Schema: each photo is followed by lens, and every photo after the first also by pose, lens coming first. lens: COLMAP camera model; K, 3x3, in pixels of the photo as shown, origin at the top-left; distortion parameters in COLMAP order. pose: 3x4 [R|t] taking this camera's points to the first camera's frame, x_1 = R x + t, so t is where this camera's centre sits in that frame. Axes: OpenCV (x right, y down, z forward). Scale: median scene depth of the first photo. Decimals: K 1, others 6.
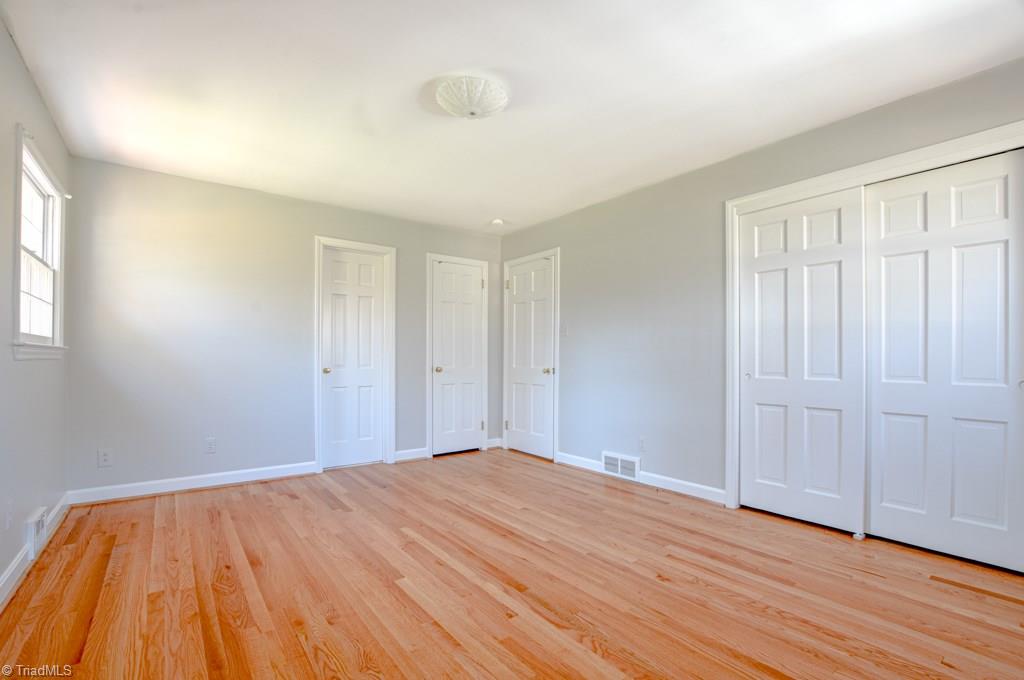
lens RADIAL K [[453.3, 0, 518.3], [0, 453.3, 344.9], [0, 0, 1]] dist [-0.034707, 0.006298]
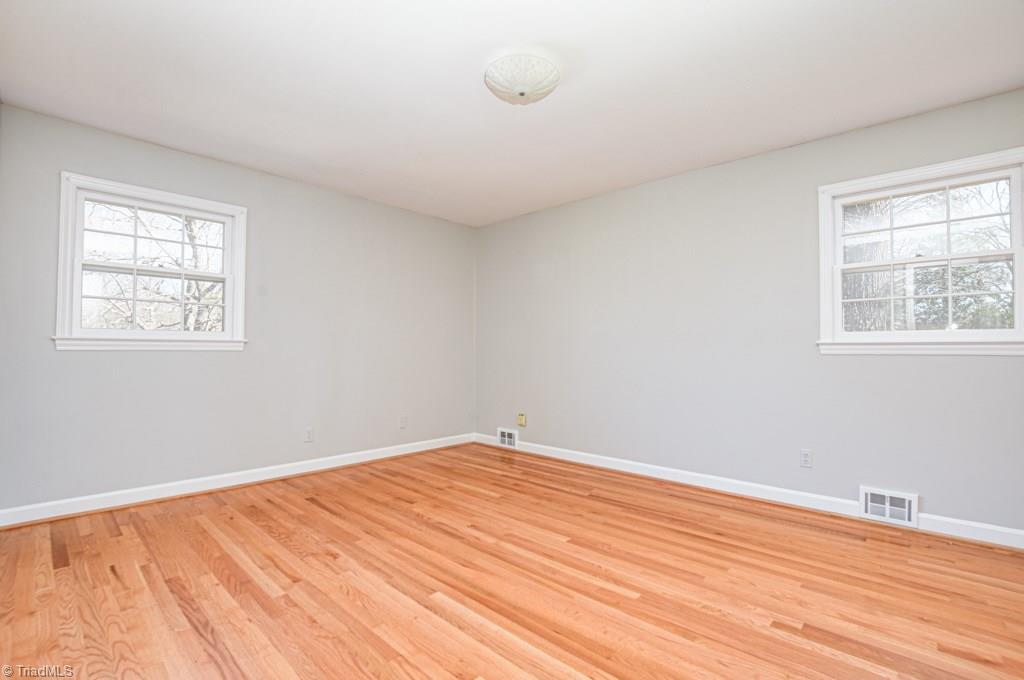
lens RADIAL K [[453.3, 0, 518.3], [0, 453.3, 344.9], [0, 0, 1]] dist [-0.034707, 0.006298]
pose [[-0.989243, -0.007053, -0.146113, 0.041687], [-0.000916, 0.999116, -0.042029, 0.049110], [0.146280, -0.041444, -0.988375, 1.966693]]
